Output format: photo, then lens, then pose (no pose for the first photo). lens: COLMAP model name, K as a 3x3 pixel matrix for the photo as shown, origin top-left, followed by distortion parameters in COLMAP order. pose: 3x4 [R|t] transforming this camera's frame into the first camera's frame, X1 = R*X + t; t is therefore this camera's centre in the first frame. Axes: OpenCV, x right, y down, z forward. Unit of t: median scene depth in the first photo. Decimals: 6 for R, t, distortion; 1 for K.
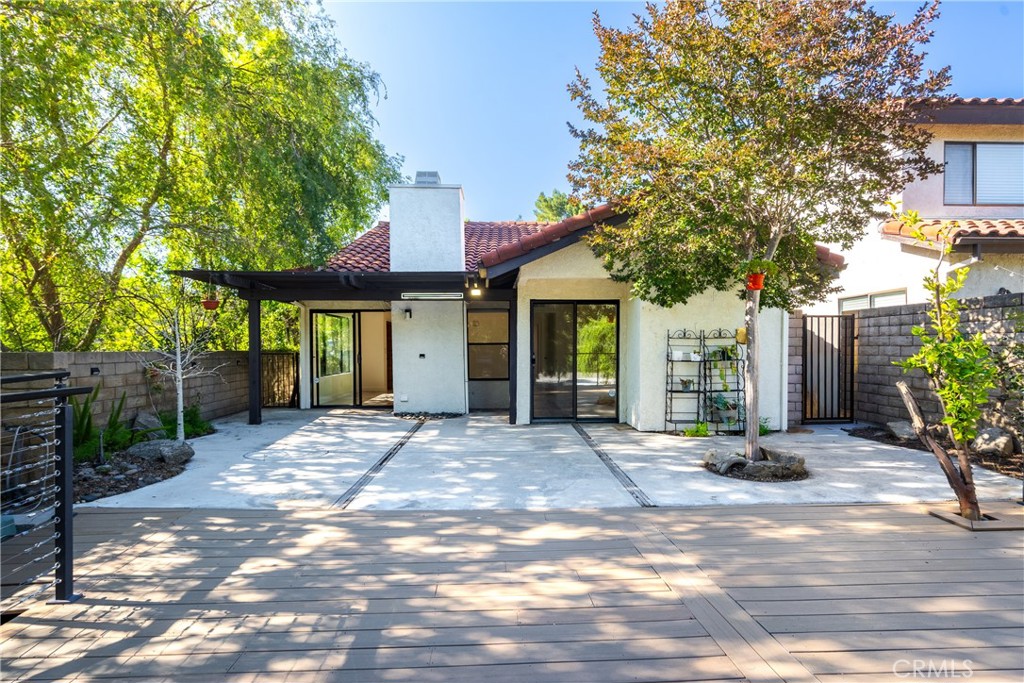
lens RADIAL K [[467.7, 0, 511.4], [0, 467.7, 347.5], [0, 0, 1]] dist [-0.001221, 0.000291]
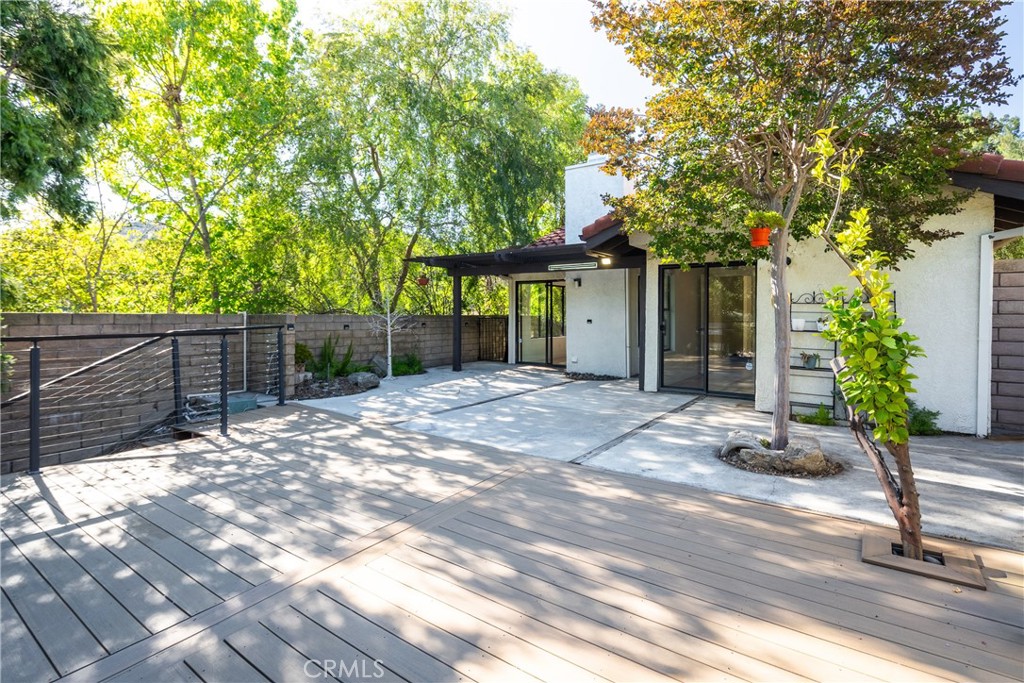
lens RADIAL K [[477.6, 0, 510.8], [0, 477.6, 315.4], [0, 0, 1]] dist [0.000930, 0.000196]
pose [[0.805007, 0.006822, -0.593226, 0.590410], [-0.004807, 0.999976, 0.004976, -0.000218], [0.593246, -0.001154, 0.805020, 0.016023]]
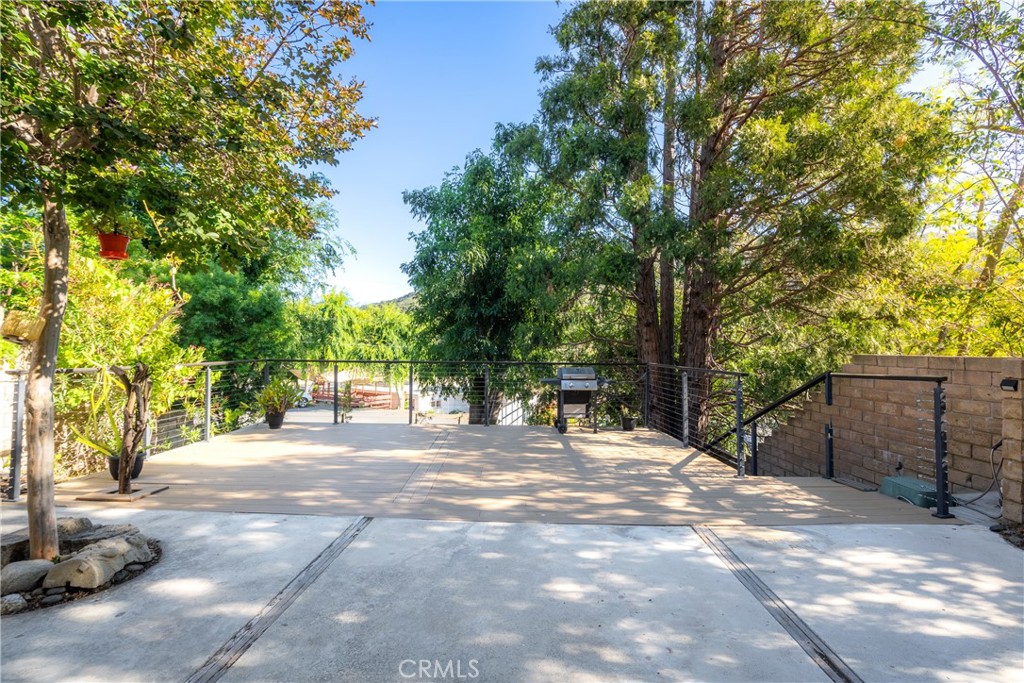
lens RADIAL K [[467.7, 0, 511.4], [0, 467.7, 347.5], [0, 0, 1]] dist [-0.001221, 0.000291]
pose [[-0.997398, -0.002151, 0.072066, -0.028036], [-0.002677, 0.999970, -0.007209, -0.003278], [-0.072049, -0.007383, -0.997374, 1.312161]]
